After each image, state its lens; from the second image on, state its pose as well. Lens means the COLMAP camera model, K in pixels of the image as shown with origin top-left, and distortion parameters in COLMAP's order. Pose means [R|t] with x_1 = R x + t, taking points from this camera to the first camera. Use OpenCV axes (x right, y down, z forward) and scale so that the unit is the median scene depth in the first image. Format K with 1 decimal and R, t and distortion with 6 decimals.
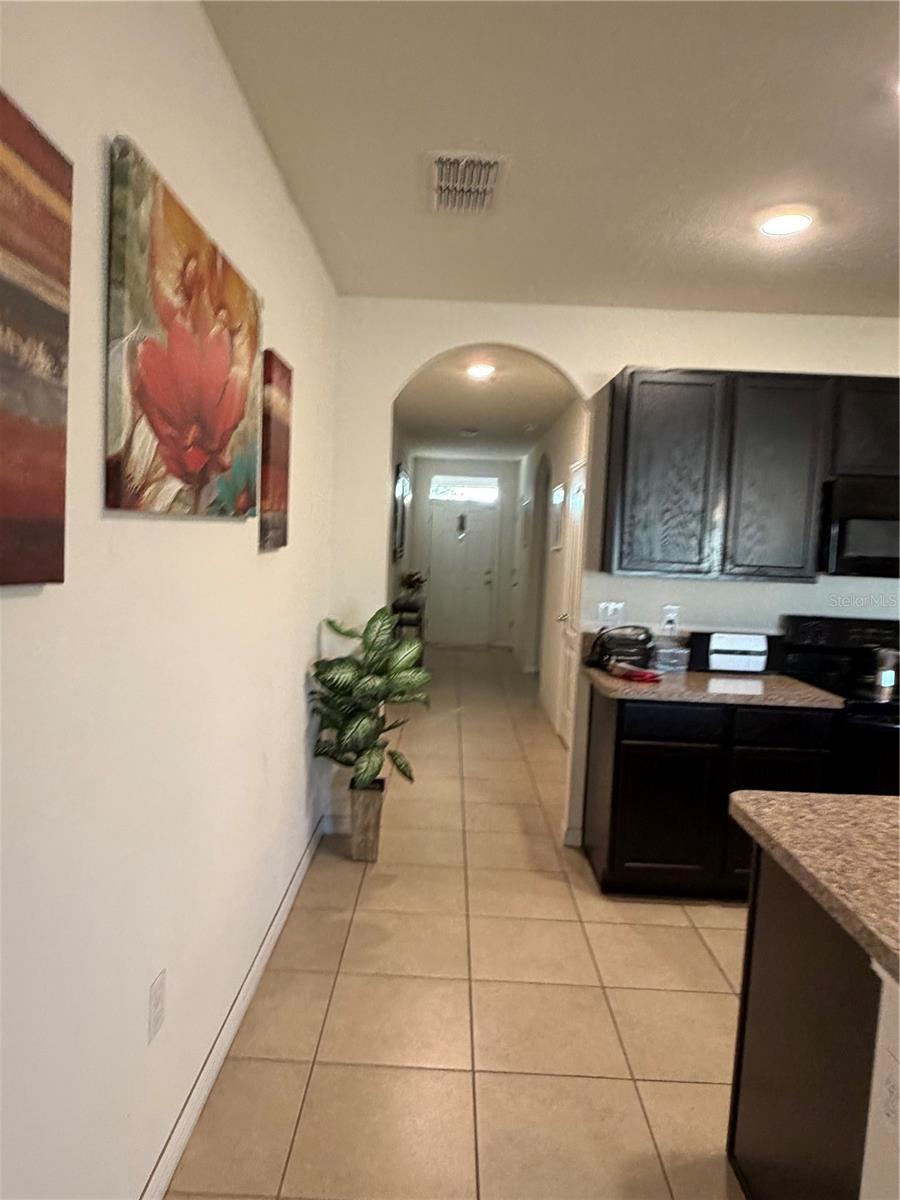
lens RADIAL K [[784.7, 0, 435.2], [0, 784.7, 599.2], [0, 0, 1]] dist [-0.018282, 0.001388]
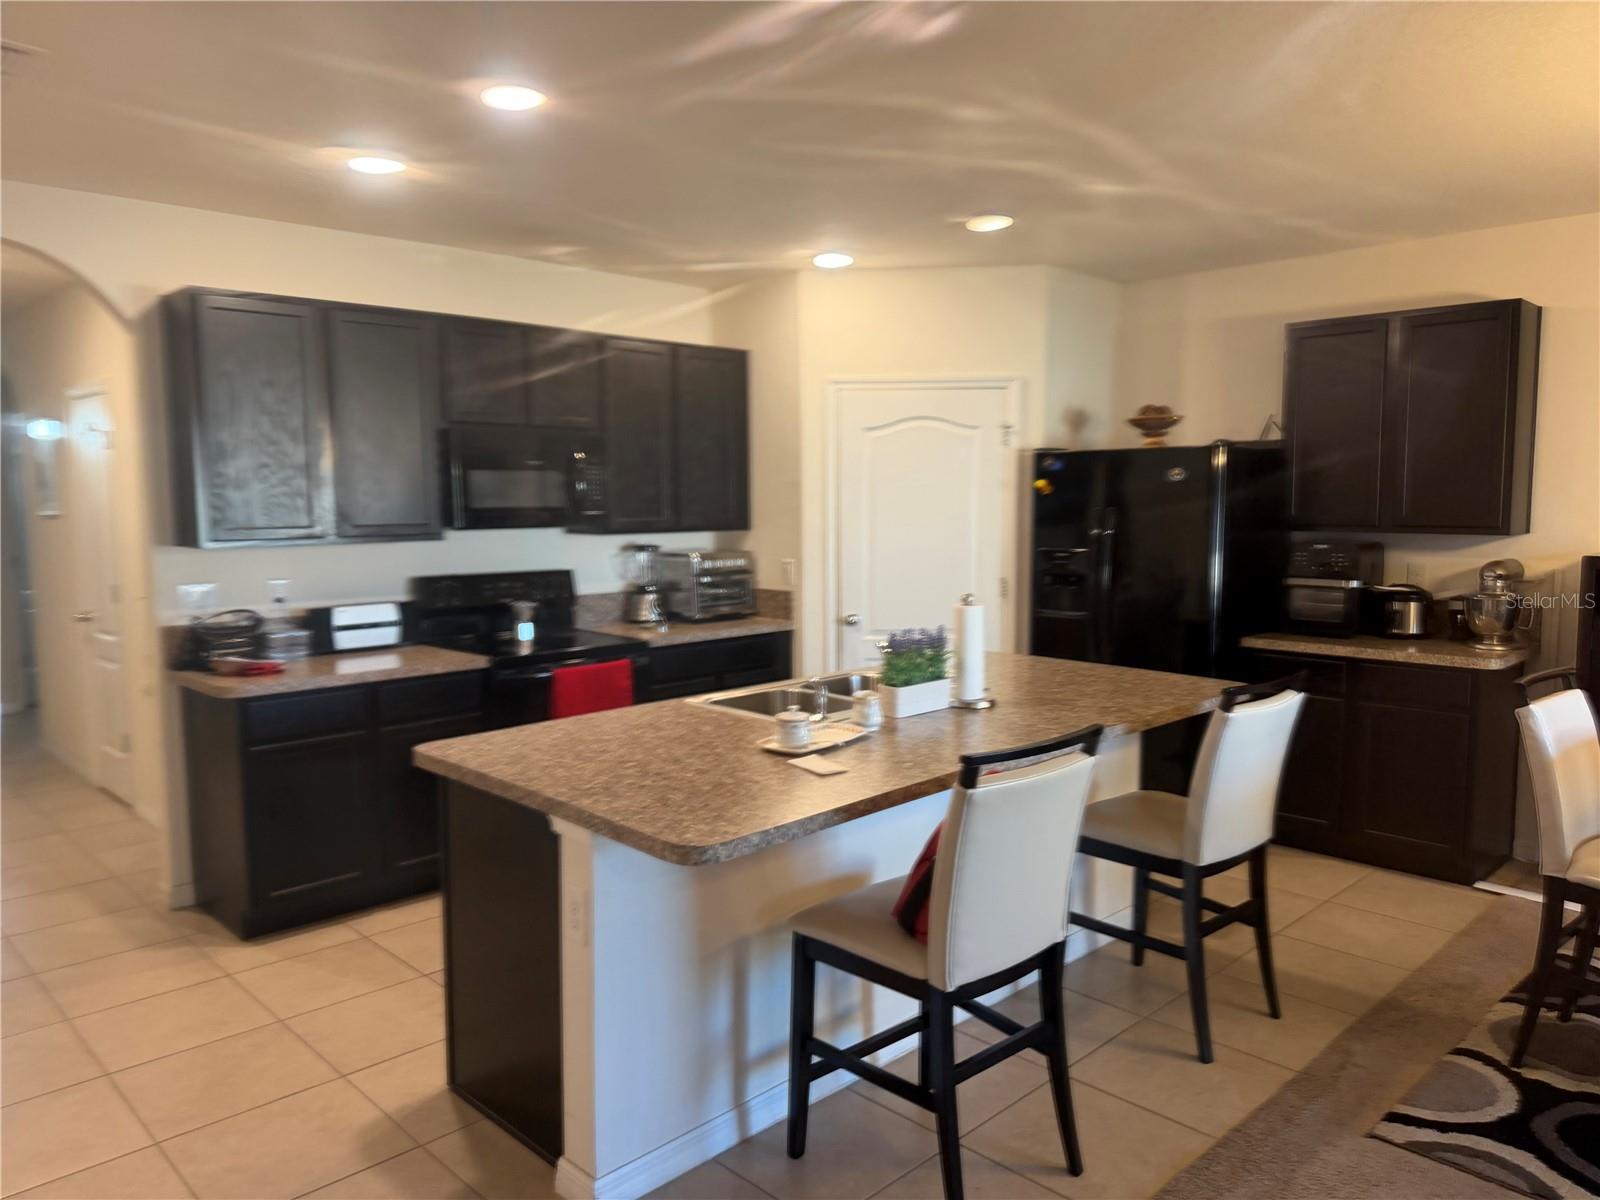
lens RADIAL K [[1133.4, 0, 815.9], [0, 1133.4, 608.0], [0, 0, 1]] dist [0.071164, -0.109518]
pose [[0.695962, -0.121255, 0.707767, -0.168235], [0.092378, 0.992568, 0.079210, -0.006225], [-0.712112, 0.010255, 0.701991, -0.253917]]
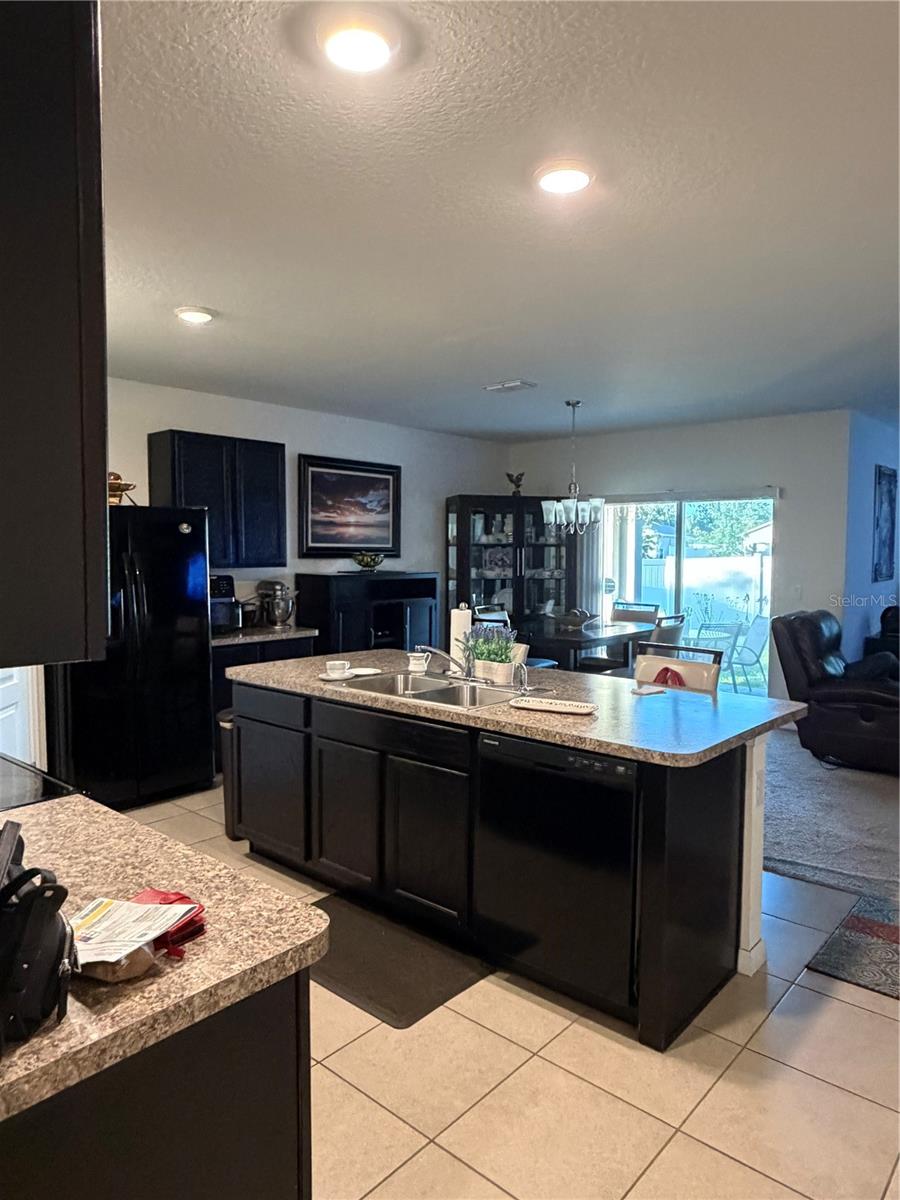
lens RADIAL K [[780.6, 0, 454.3], [0, 780.6, 596.2], [0, 0, 1]] dist [0.007716, 0.002202]
pose [[-0.768810, -0.086671, 0.633577, -0.047960], [0.009374, 0.989139, 0.146685, -0.093764], [-0.639409, 0.118713, -0.759647, 1.141279]]
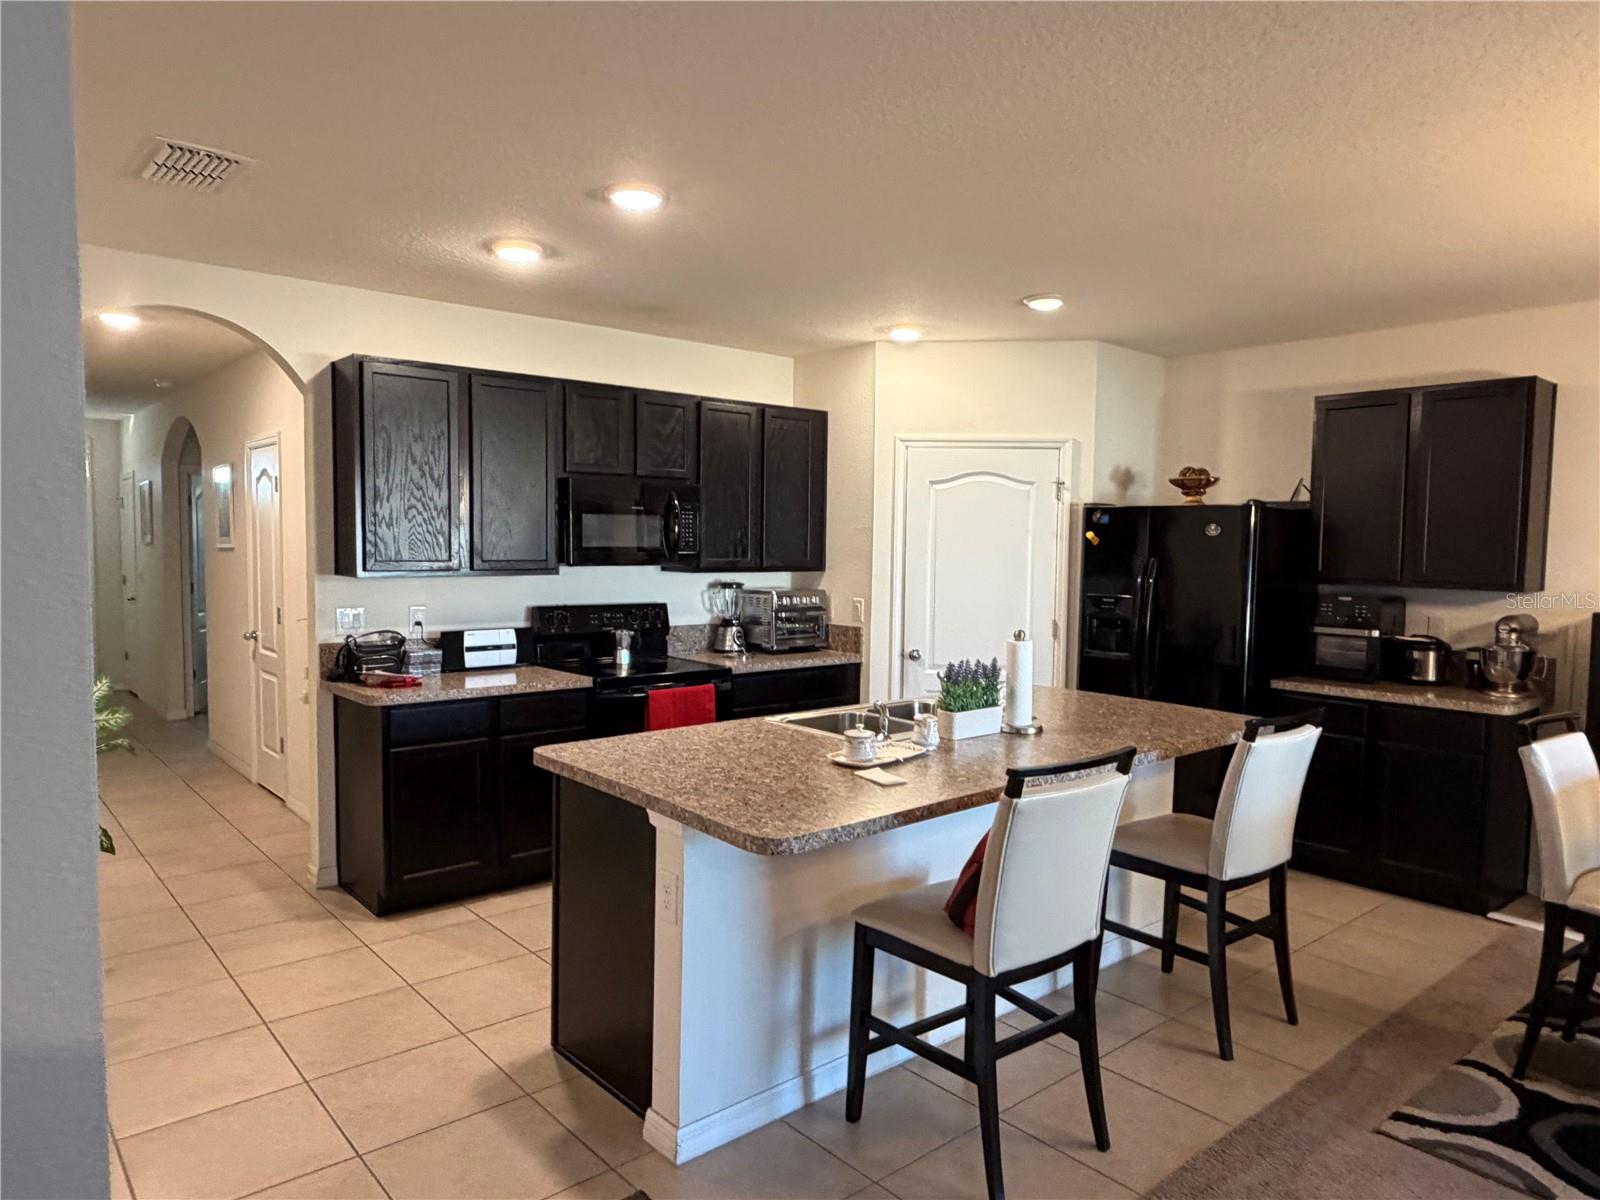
lens RADIAL K [[1046.3, 0, 829.4], [0, 1046.3, 602.2], [0, 0, 1]] dist [-0.018282, 0.001388]
pose [[0.733955, -0.075420, 0.674998, -0.197545], [0.072610, 0.996833, 0.032427, -0.001391], [-0.675306, 0.025212, 0.737107, -0.283528]]
